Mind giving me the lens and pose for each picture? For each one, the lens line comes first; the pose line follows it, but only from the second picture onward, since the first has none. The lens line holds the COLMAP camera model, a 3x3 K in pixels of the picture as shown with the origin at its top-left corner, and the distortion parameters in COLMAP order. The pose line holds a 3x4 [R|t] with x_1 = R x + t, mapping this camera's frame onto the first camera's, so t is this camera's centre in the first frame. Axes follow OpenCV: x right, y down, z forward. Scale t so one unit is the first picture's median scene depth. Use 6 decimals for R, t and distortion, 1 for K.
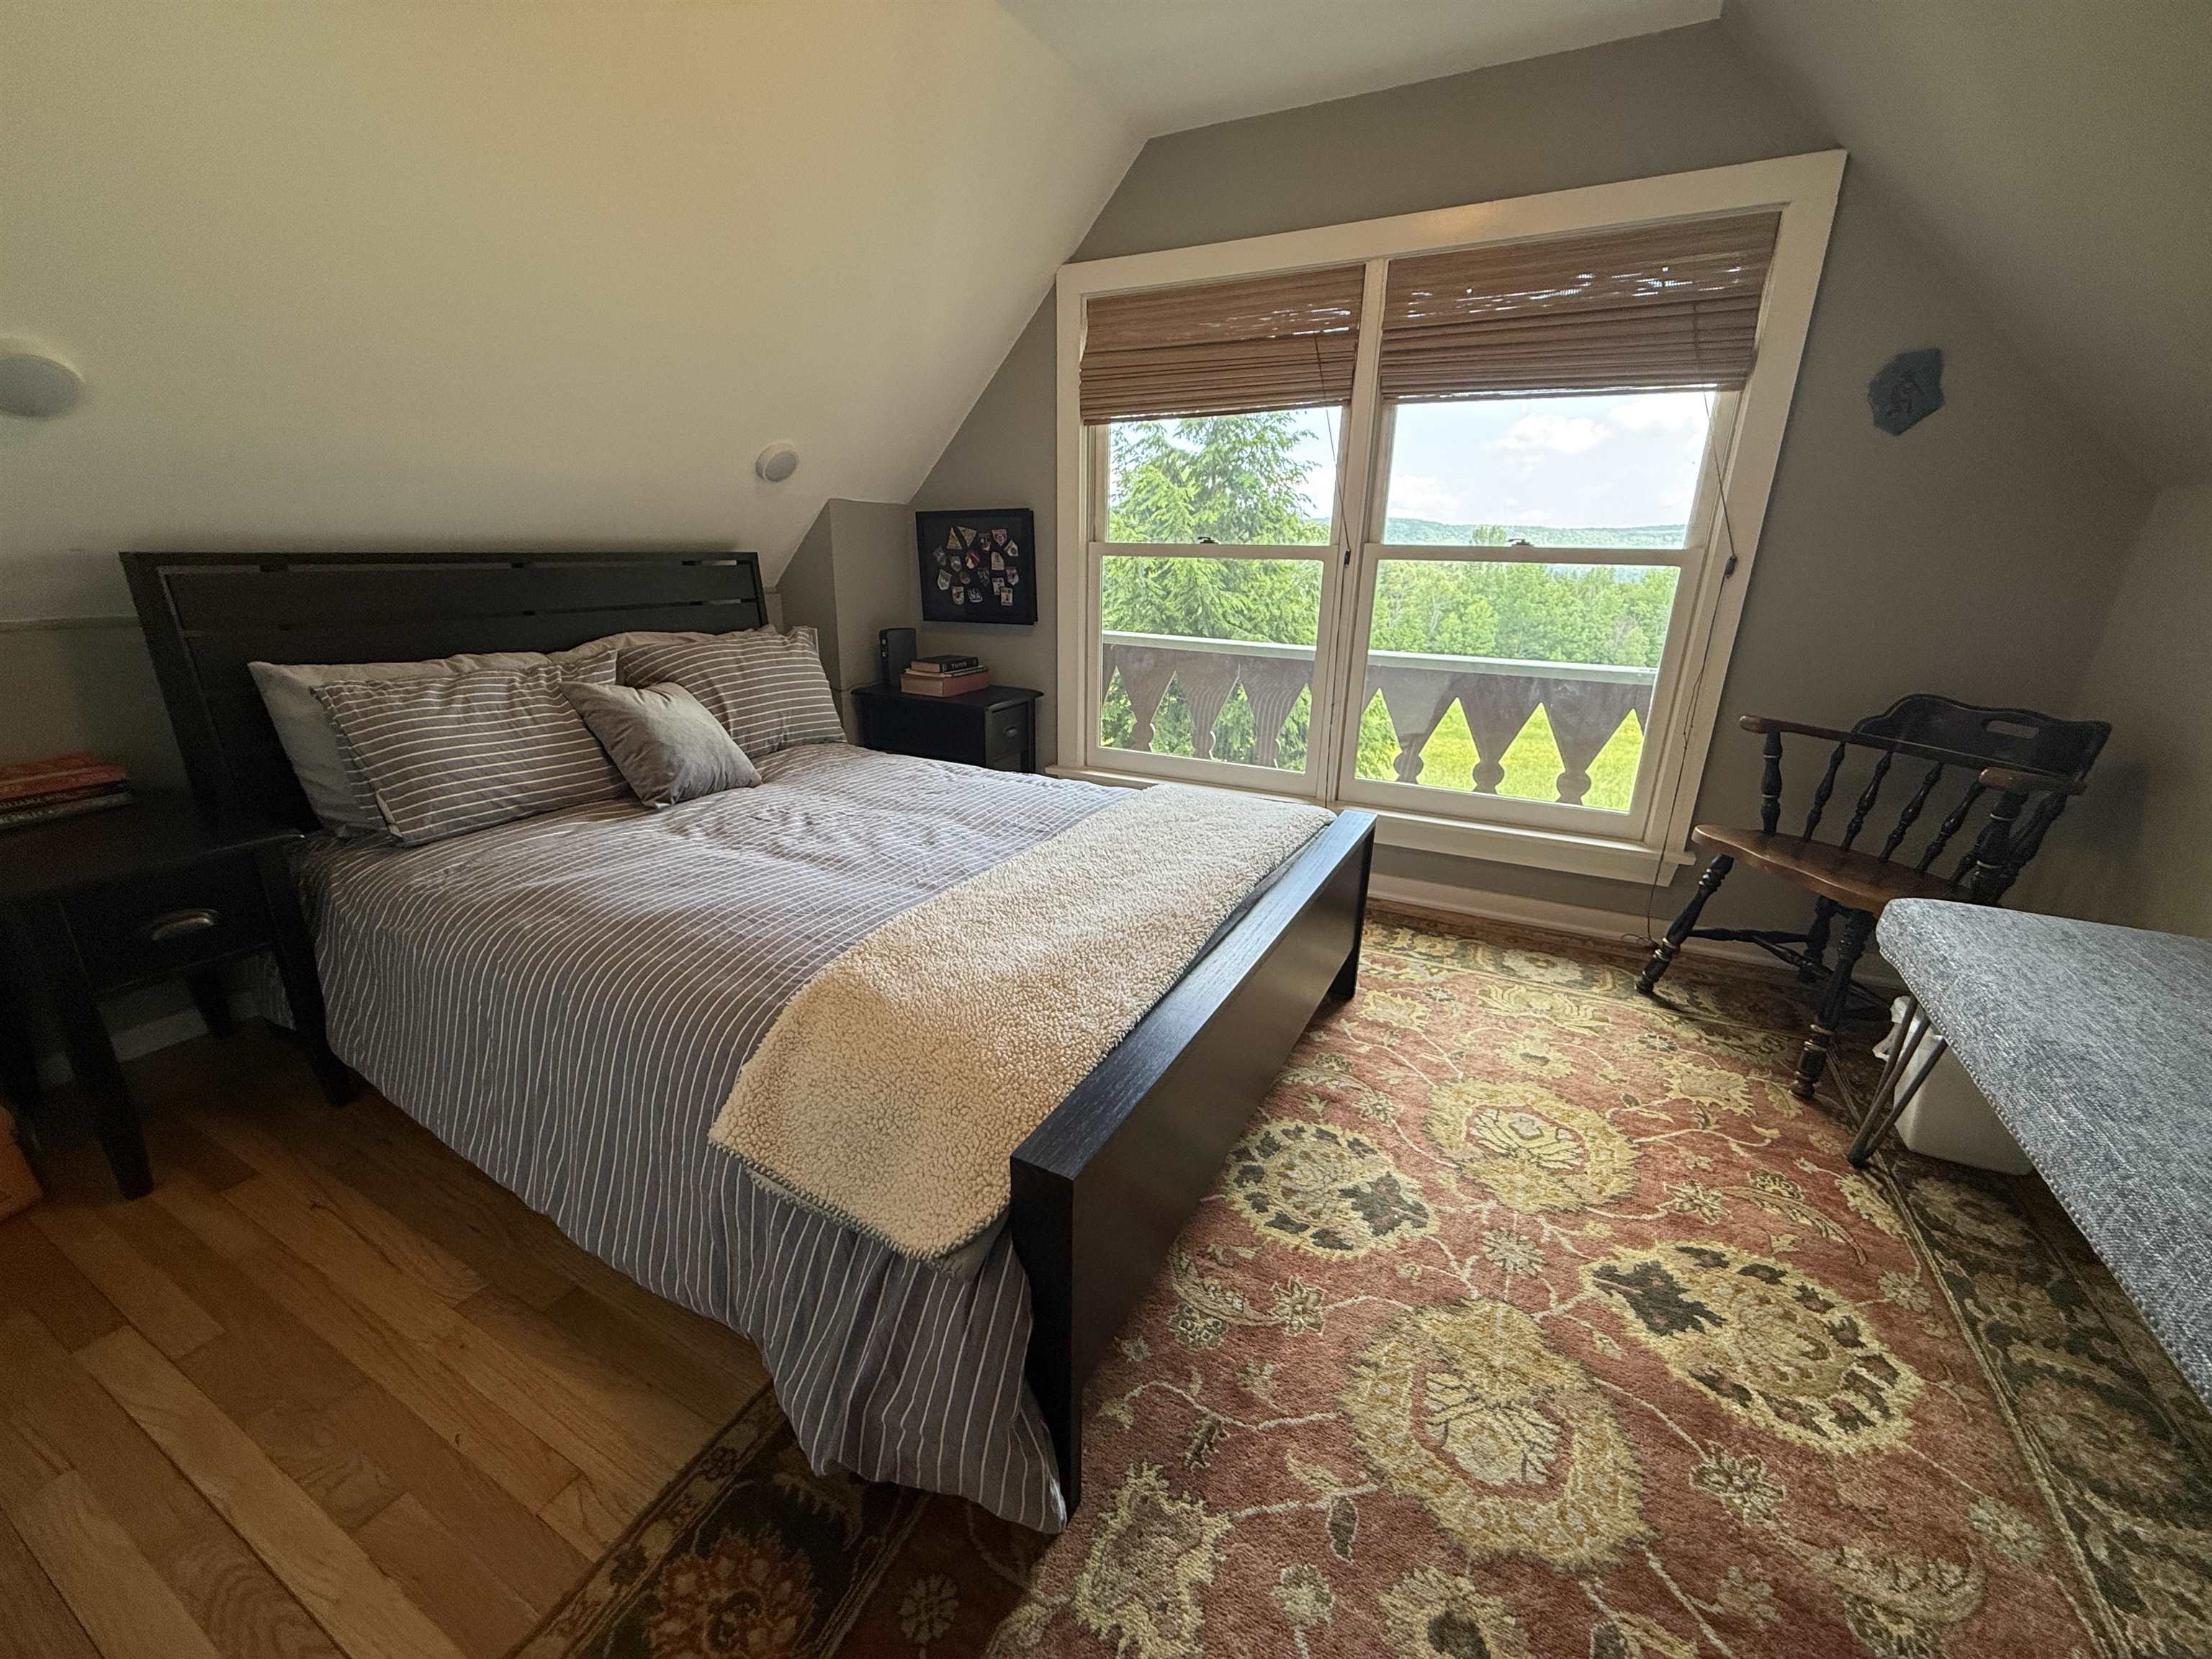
lens RADIAL K [[880.6, 0, 1101.5], [0, 880.6, 830.6], [0, 0, 1]] dist [0.003091, 0.000196]
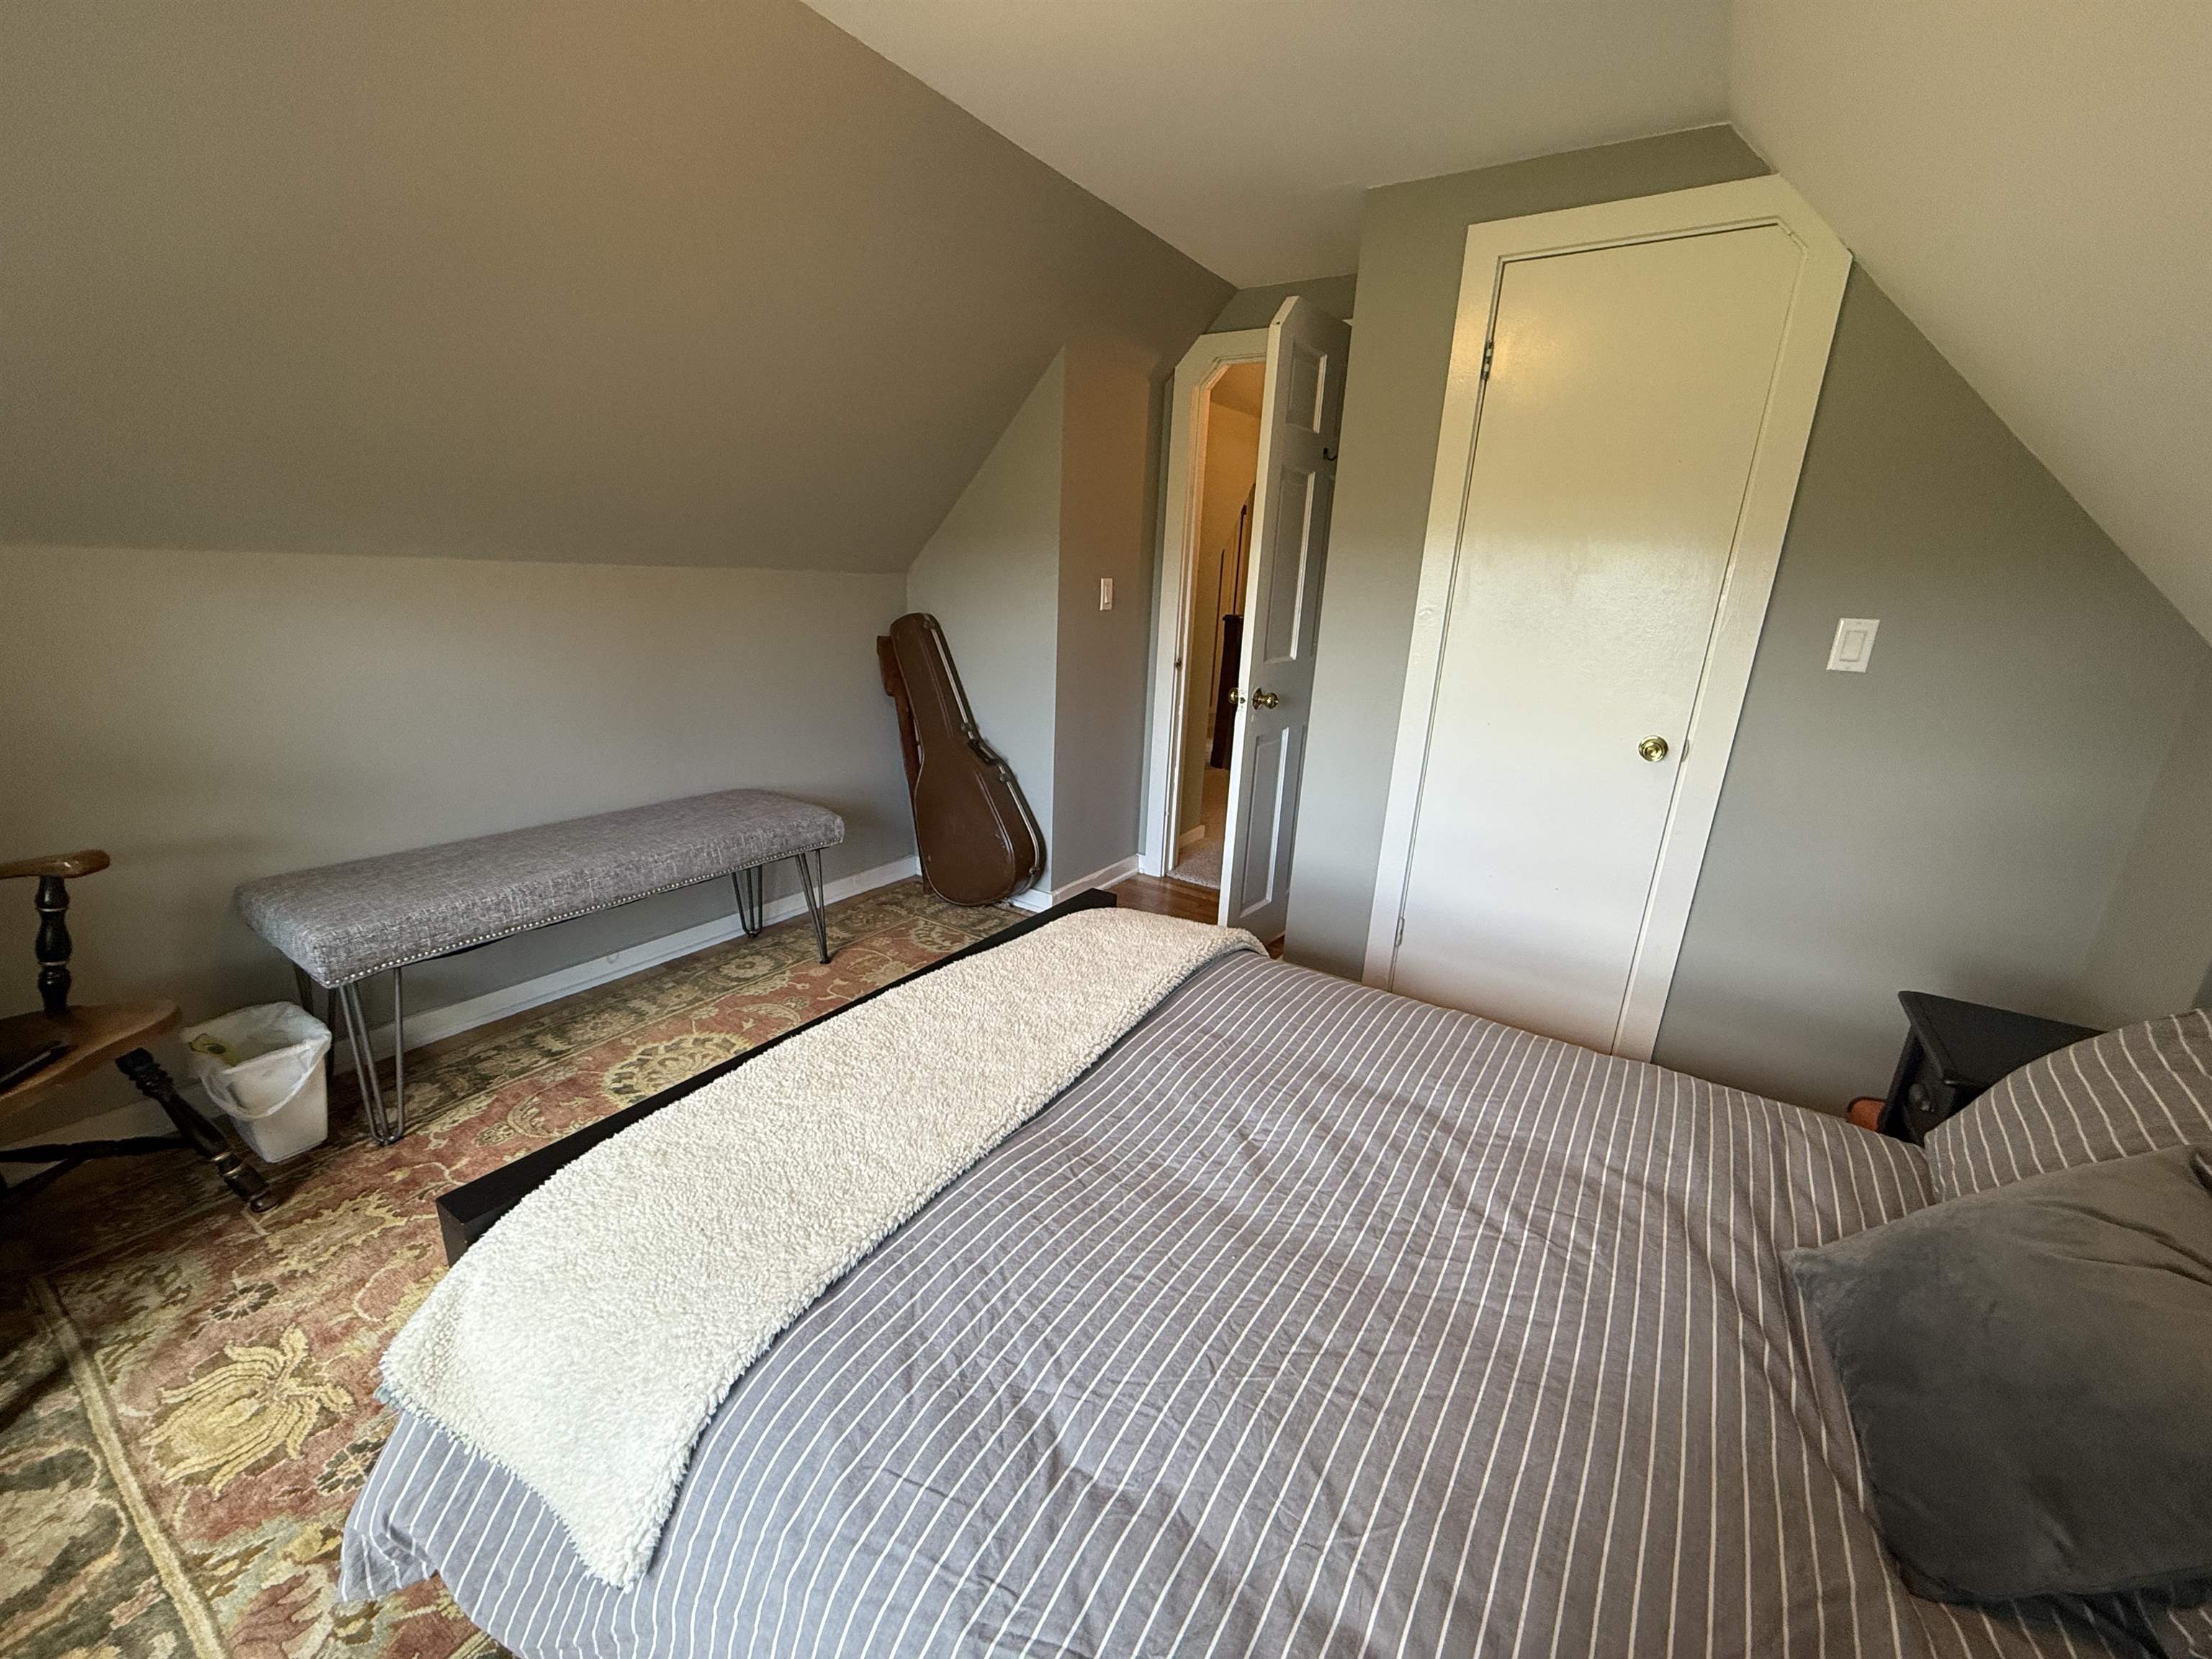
lens RADIAL K [[880.6, 0, 1101.5], [0, 880.6, 830.6], [0, 0, 1]] dist [0.003091, 0.000196]
pose [[-0.993146, -0.080339, 0.084891, -0.134660], [-0.017005, 0.817905, 0.575101, -0.632380], [-0.115636, 0.569716, -0.813666, 1.583486]]
